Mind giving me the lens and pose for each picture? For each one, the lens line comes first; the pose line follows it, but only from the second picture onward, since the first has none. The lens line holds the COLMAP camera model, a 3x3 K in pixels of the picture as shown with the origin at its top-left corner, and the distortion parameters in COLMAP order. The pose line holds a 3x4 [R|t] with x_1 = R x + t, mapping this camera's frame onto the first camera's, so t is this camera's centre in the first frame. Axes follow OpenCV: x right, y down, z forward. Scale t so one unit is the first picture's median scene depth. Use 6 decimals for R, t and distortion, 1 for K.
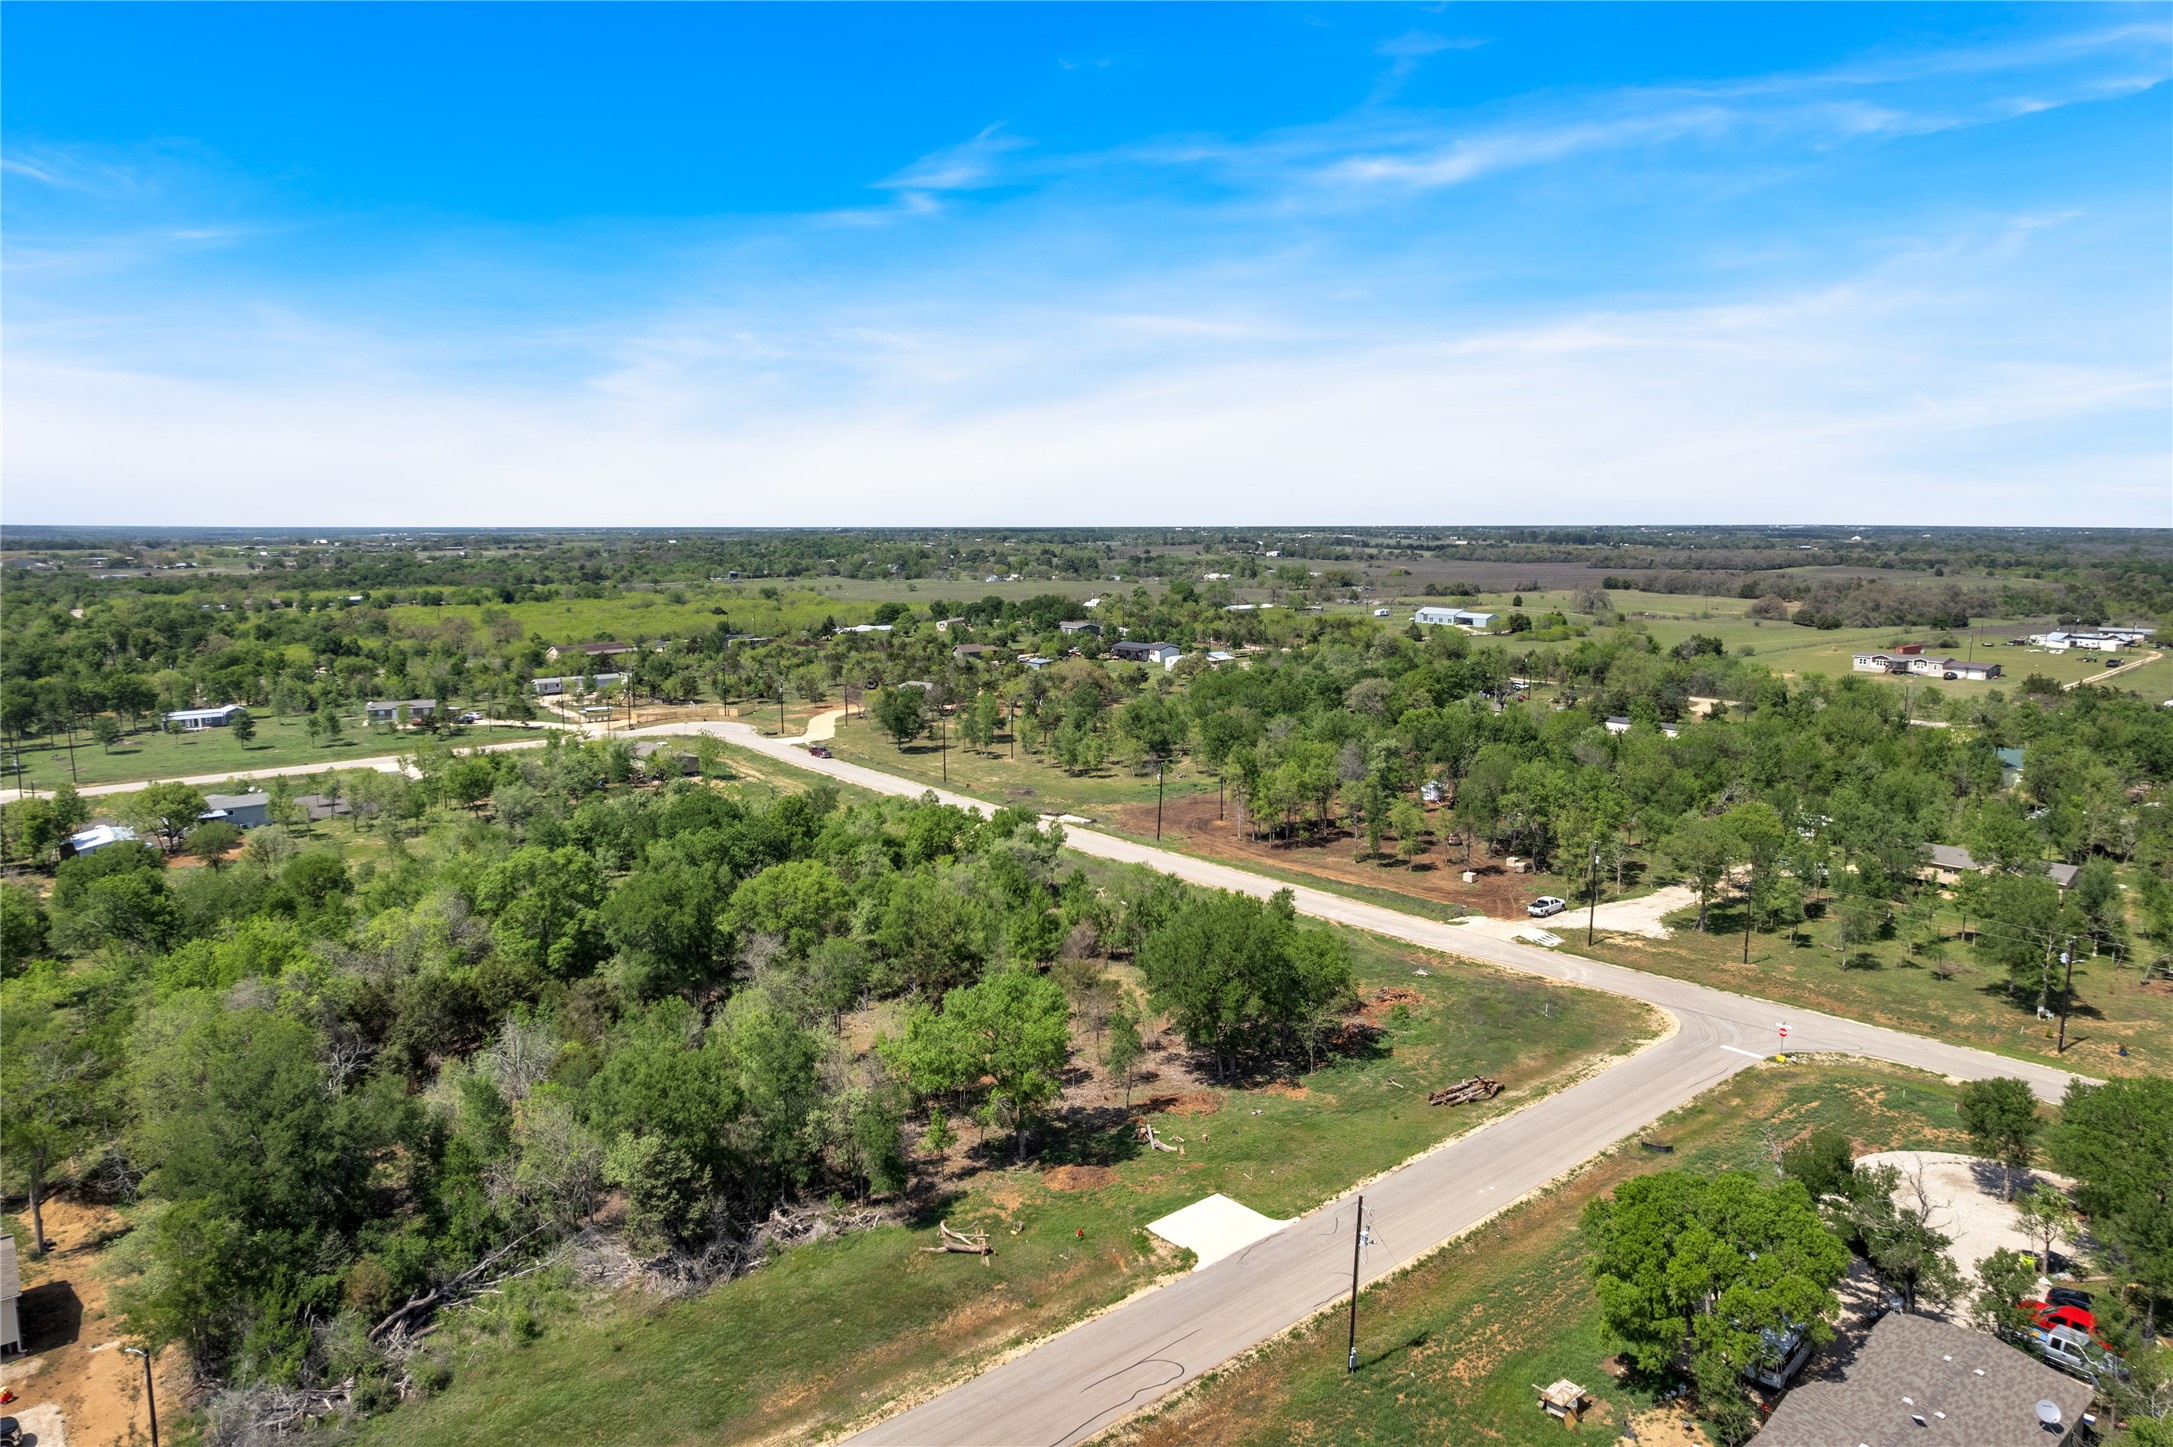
lens RADIAL K [[1383.8, 0, 1082.9], [0, 1383.8, 732.2], [0, 0, 1]] dist [-0.081274, 0.075503]
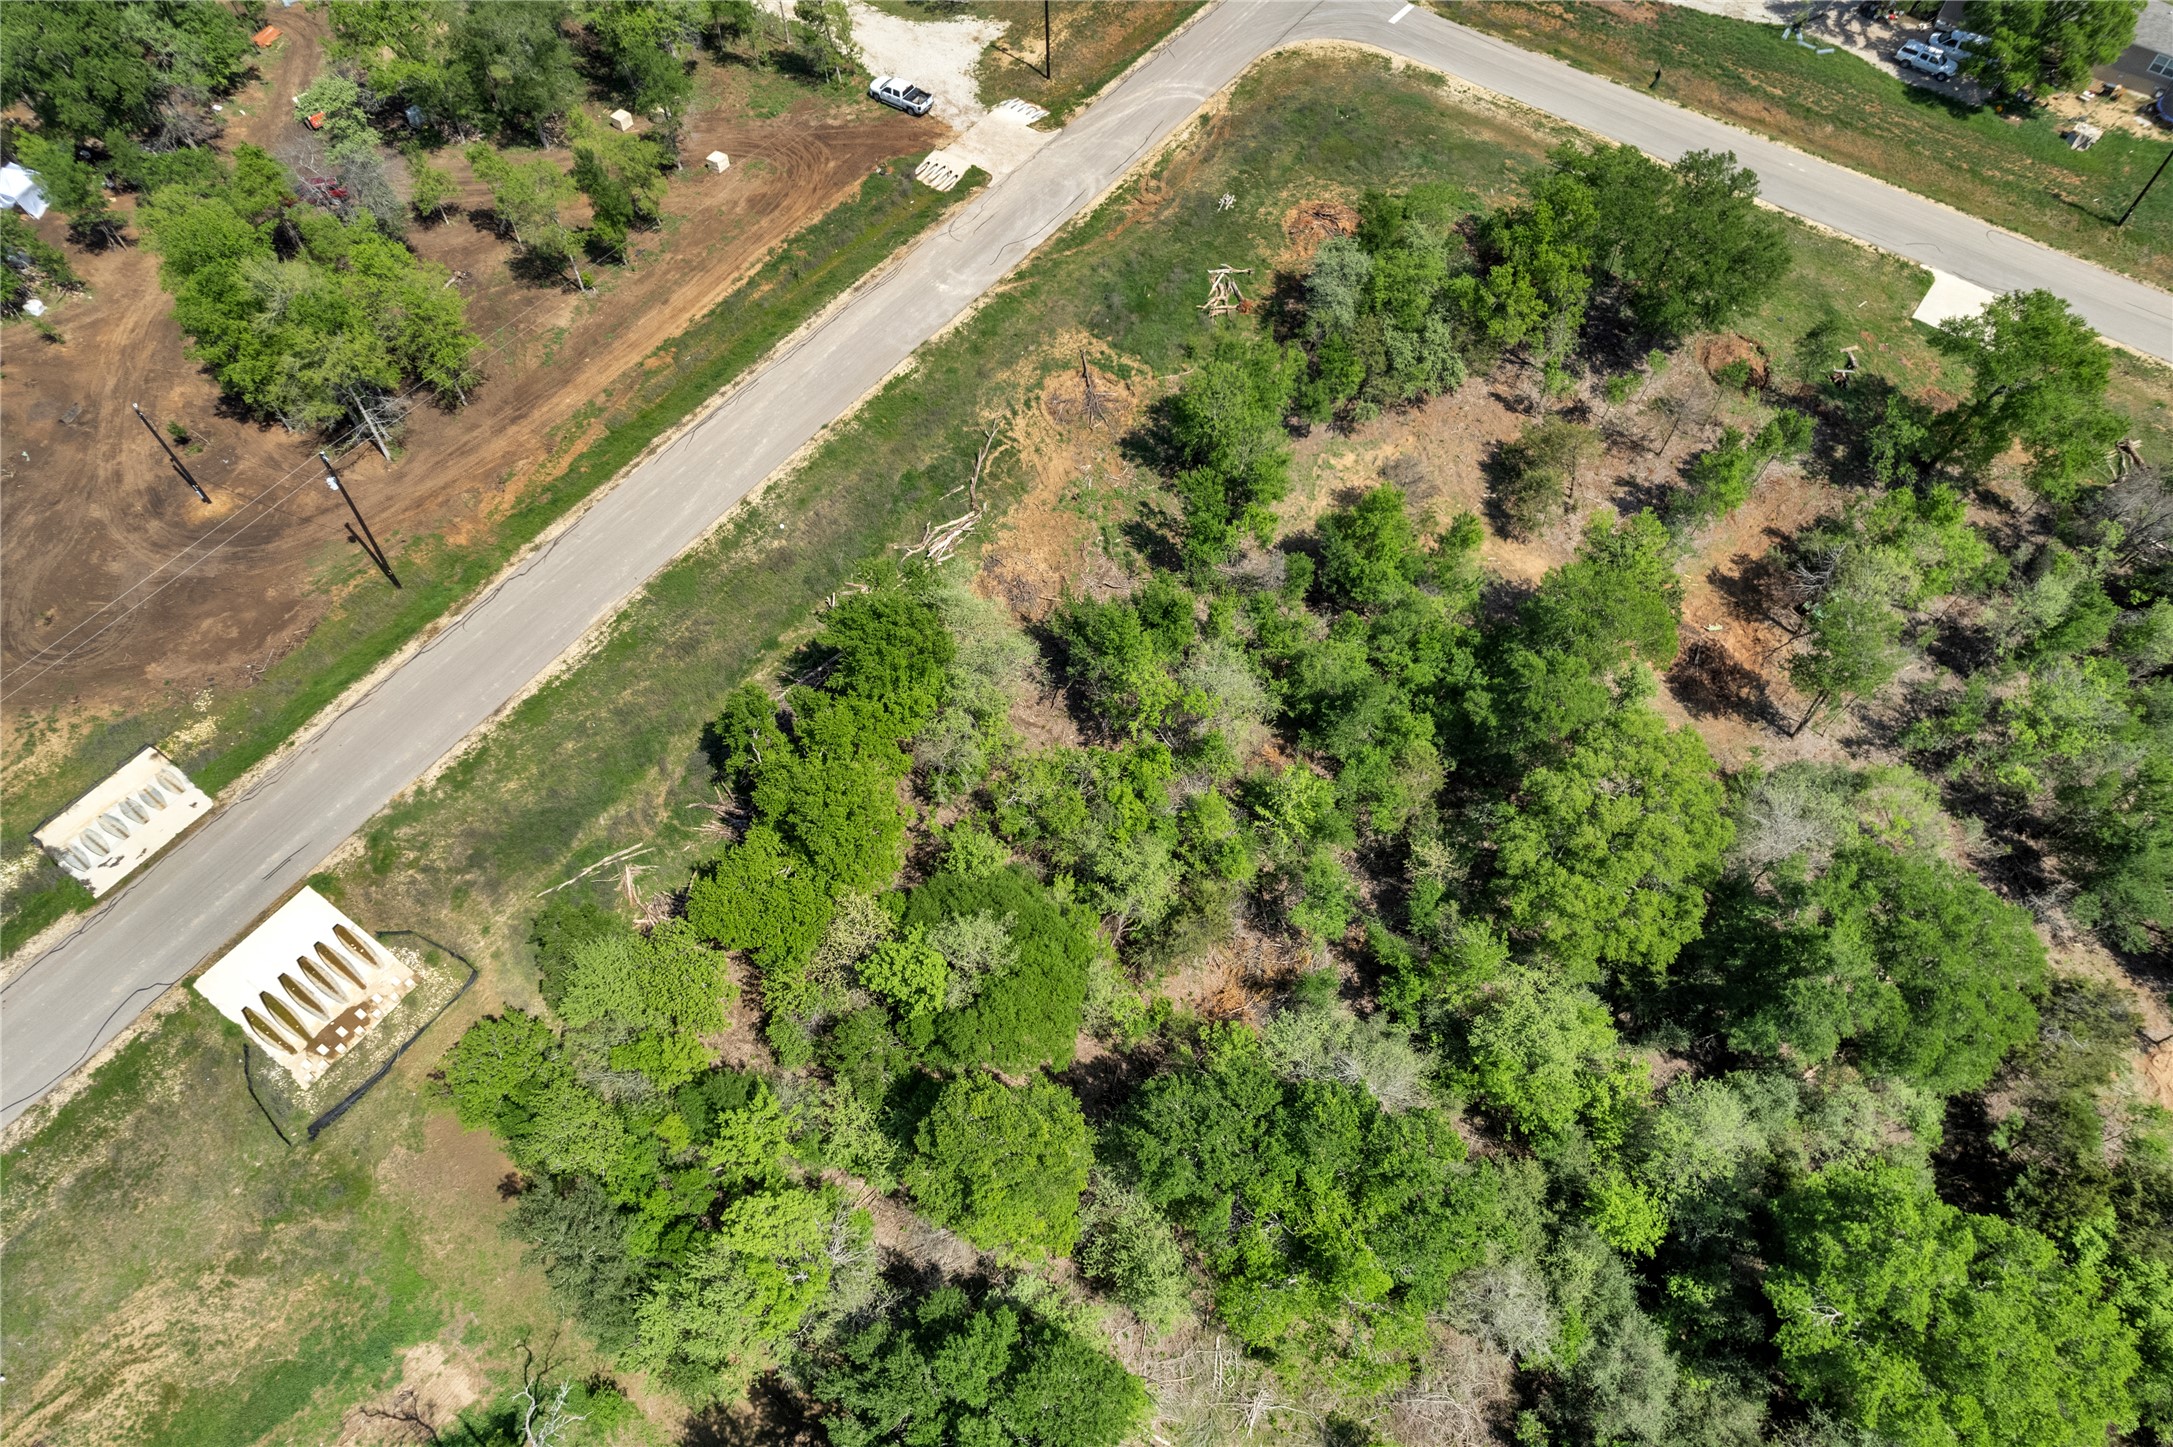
lens RADIAL K [[1385.8, 0, 1086.2], [0, 1385.8, 732.0], [0, 0, 1]] dist [-0.085530, 0.081617]
pose [[-0.246805, -0.811122, 0.530253, -0.394739], [0.143388, 0.510590, 0.847784, -0.345342], [-0.958398, 0.285269, -0.009711, 1.172536]]
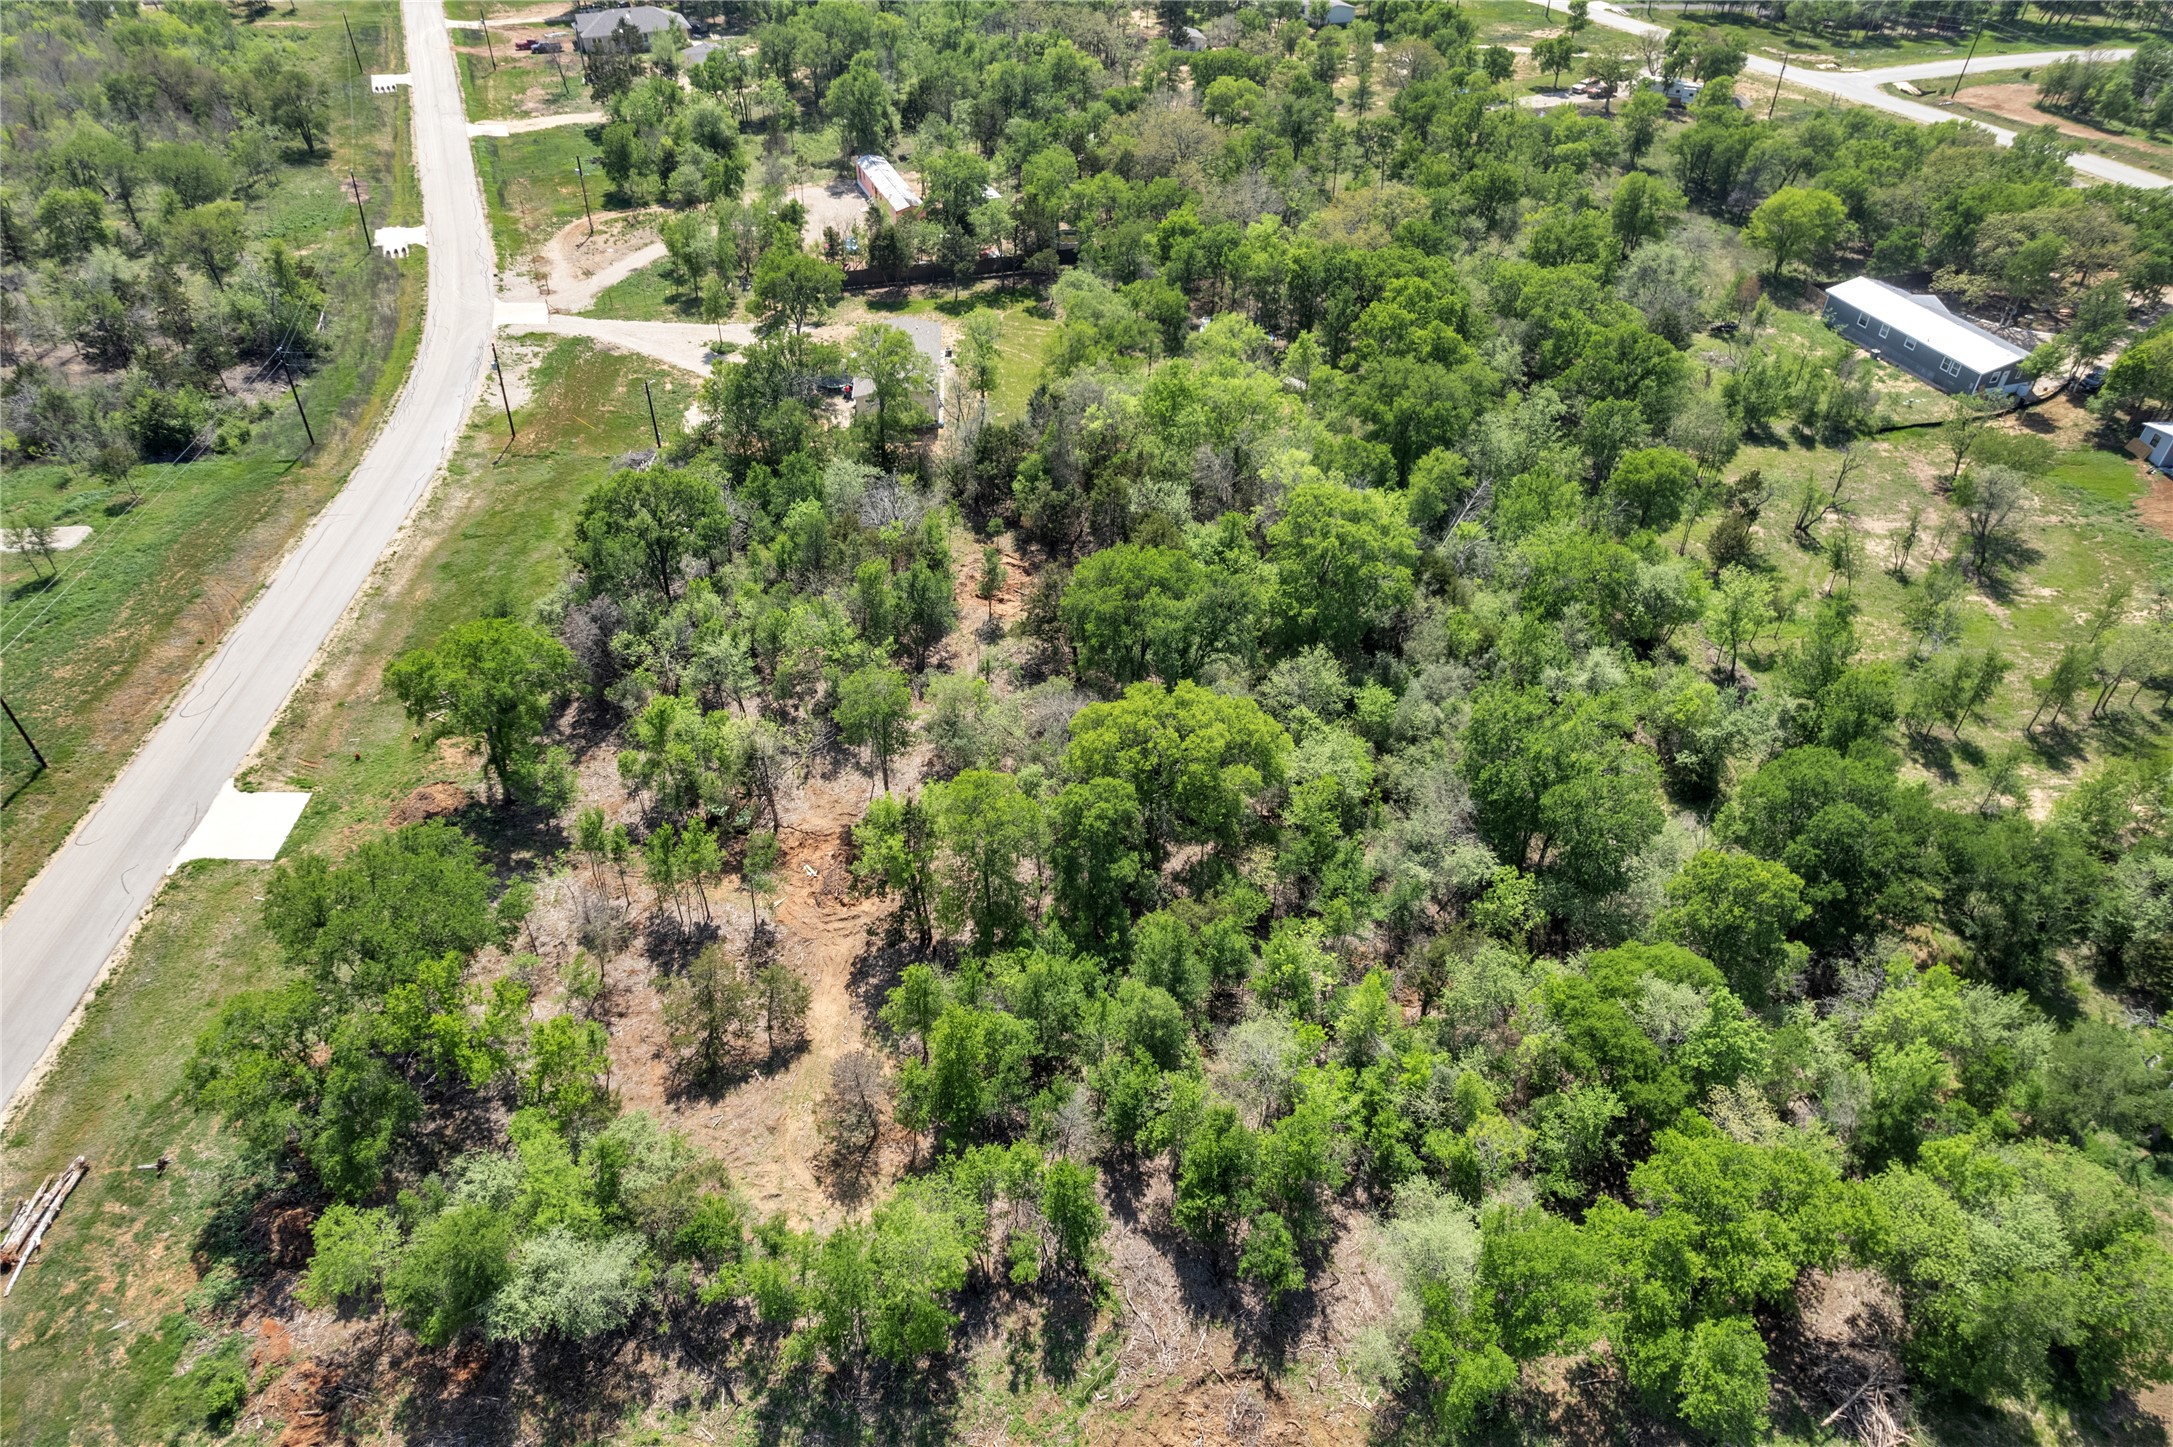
lens RADIAL K [[1385.8, 0, 1086.2], [0, 1385.8, 732.0], [0, 0, 1]] dist [-0.085530, 0.081617]
pose [[-0.597109, 0.507242, -0.621423, 0.206905], [-0.130096, 0.703195, 0.698994, -0.322887], [0.791541, 0.498220, -0.353893, 1.181835]]
